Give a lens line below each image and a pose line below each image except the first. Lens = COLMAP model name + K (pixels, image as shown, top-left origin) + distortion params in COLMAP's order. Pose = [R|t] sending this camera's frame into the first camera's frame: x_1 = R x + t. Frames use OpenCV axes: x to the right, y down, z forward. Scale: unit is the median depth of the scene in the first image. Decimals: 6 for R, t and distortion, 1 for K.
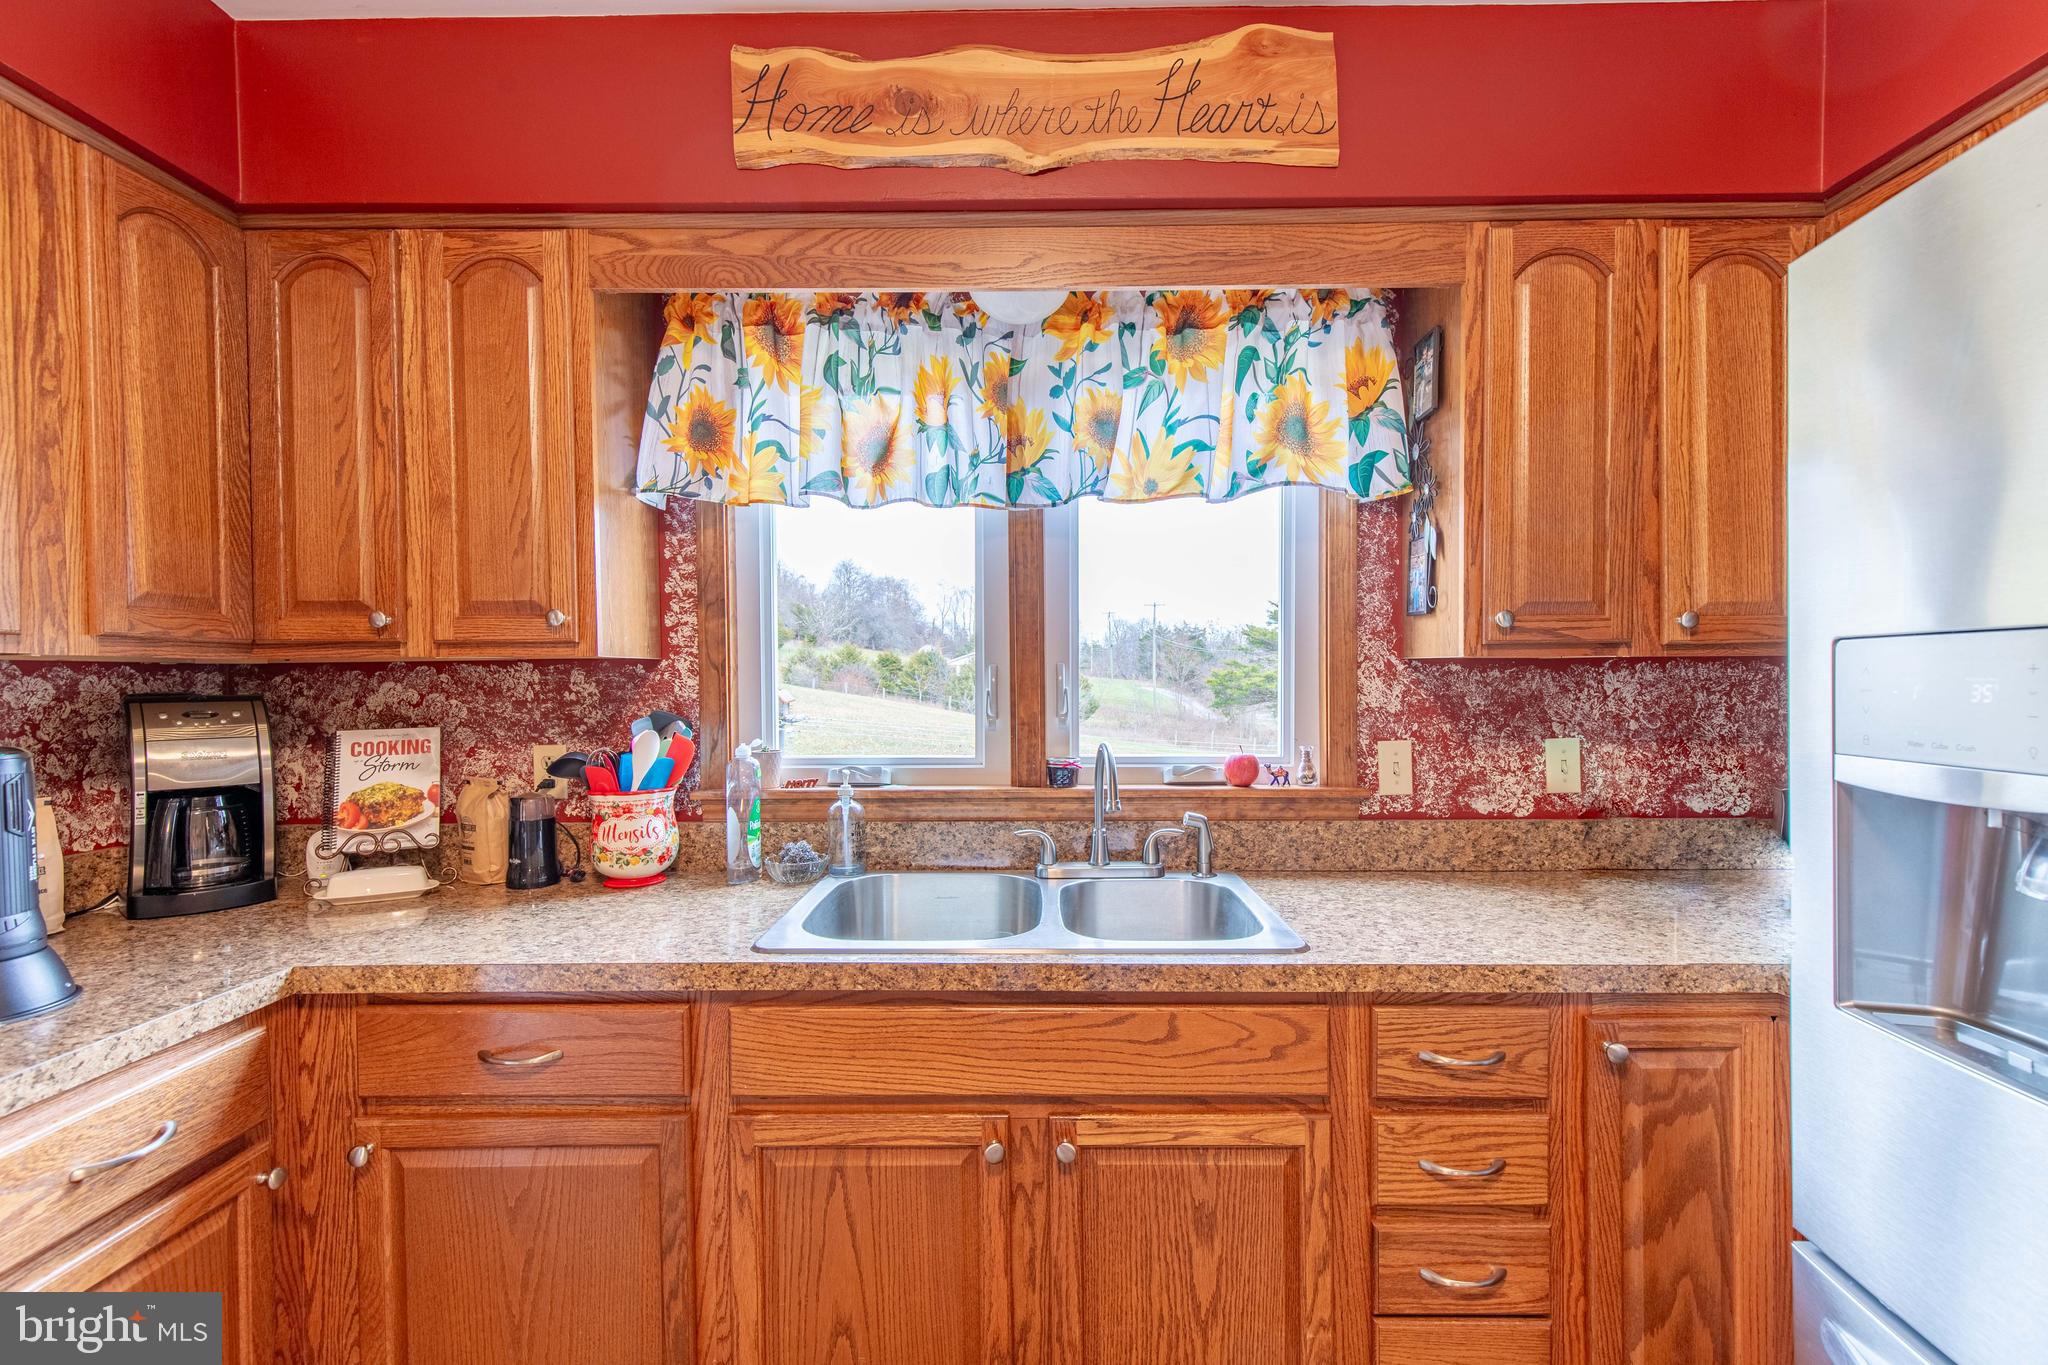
lens RADIAL K [[940.2, 0, 1037.9], [0, 940.2, 694.5], [0, 0, 1]] dist [-0.006783, -0.000963]
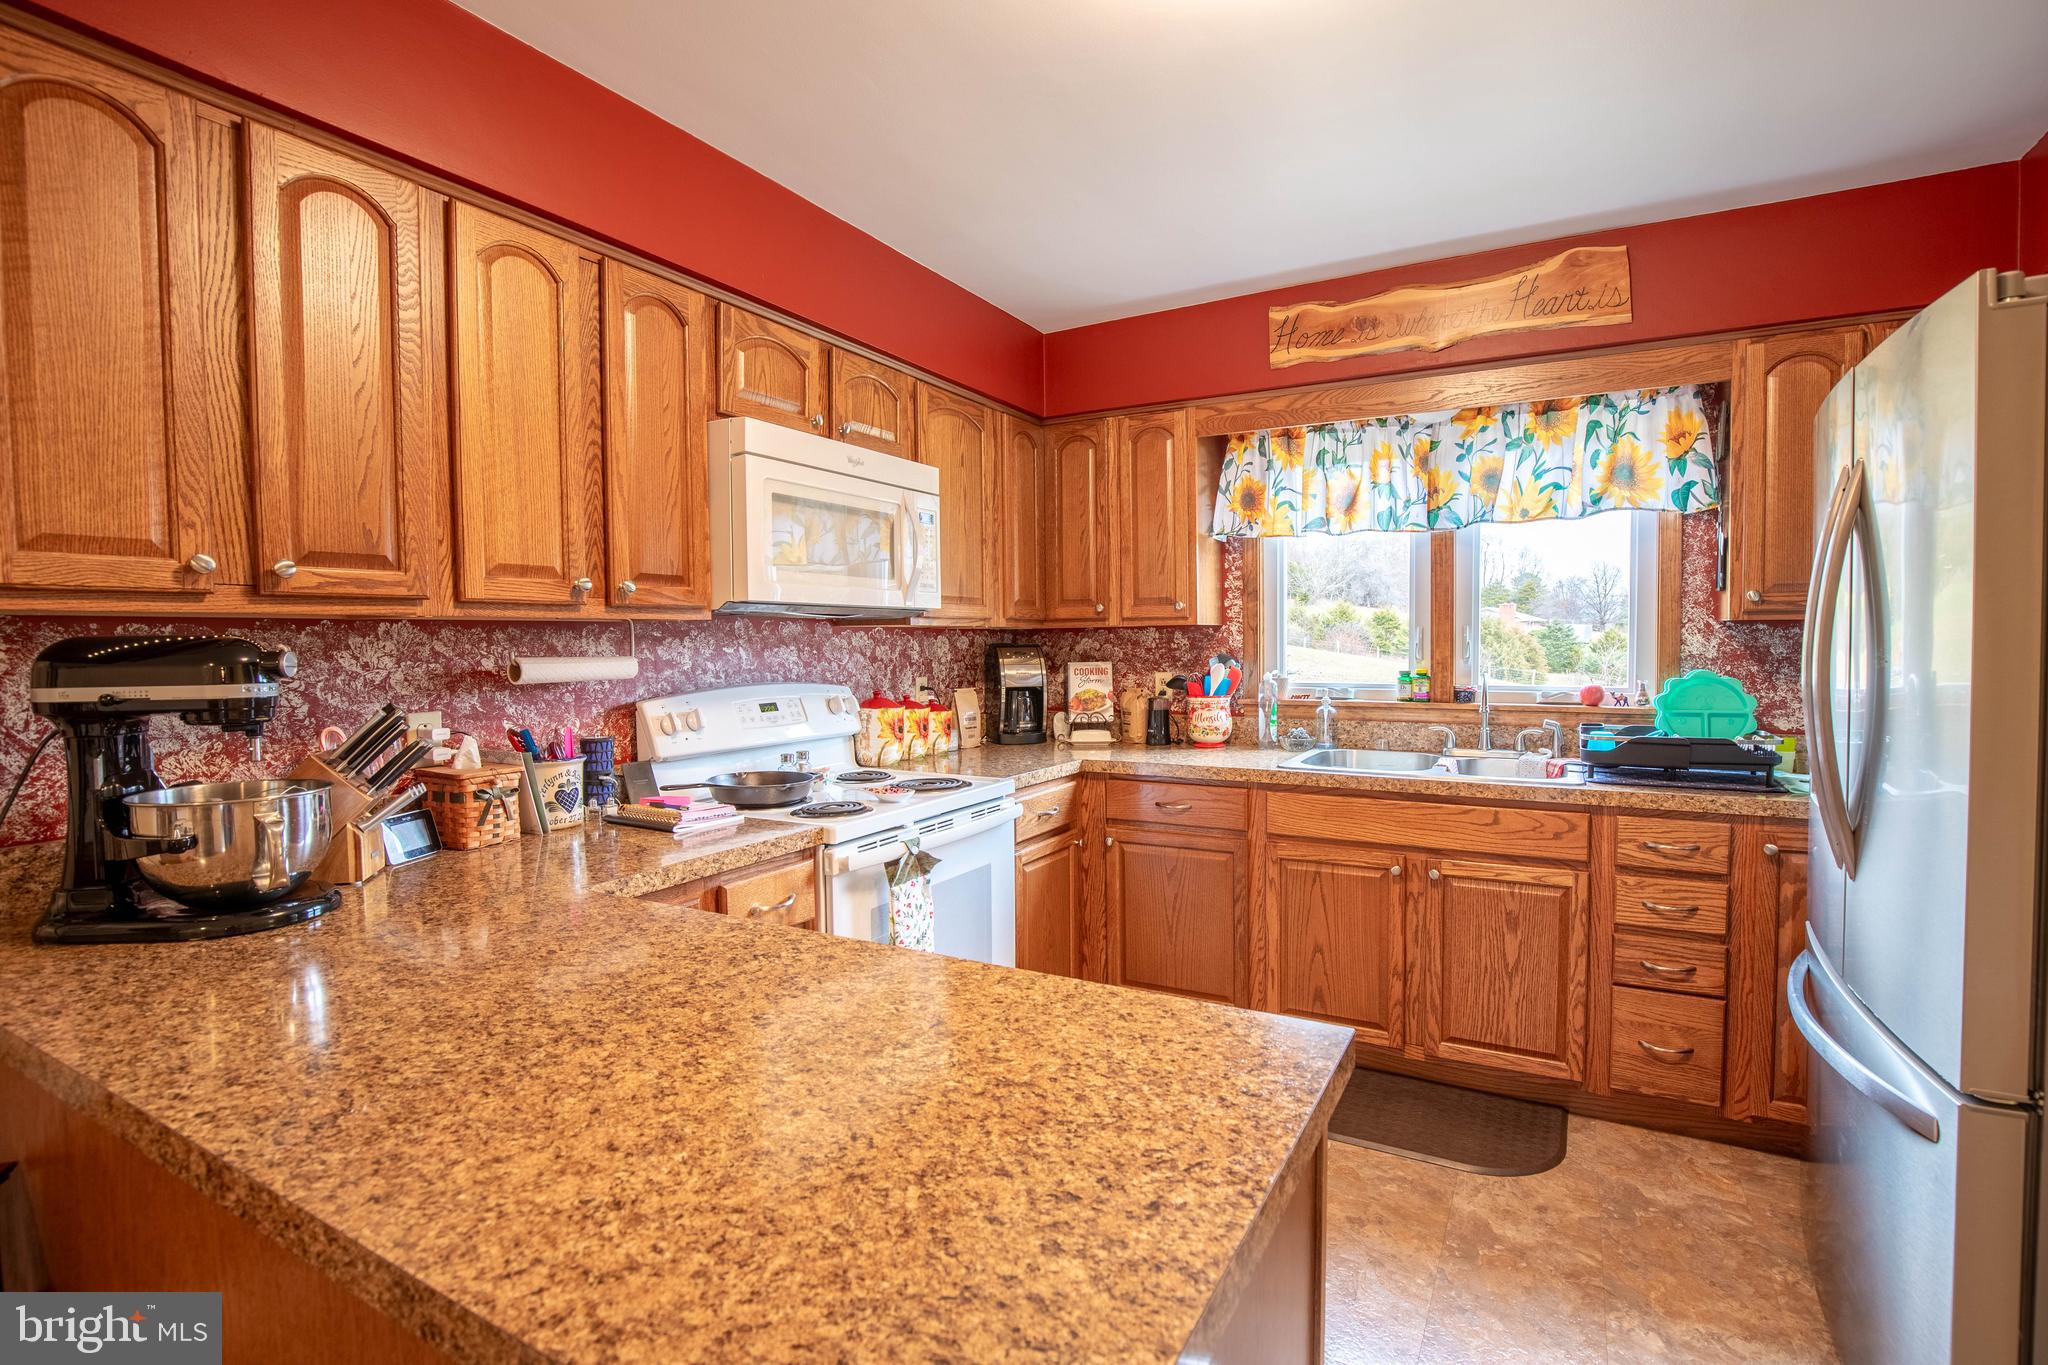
lens RADIAL K [[940.2, 0, 1062.0], [0, 940.2, 678.3], [0, 0, 1]] dist [-0.006783, -0.000963]
pose [[0.883518, 0.017670, -0.468065, 0.205353], [-0.005394, 0.999606, 0.027555, 0.019592], [0.468367, -0.021820, 0.883265, -0.885843]]
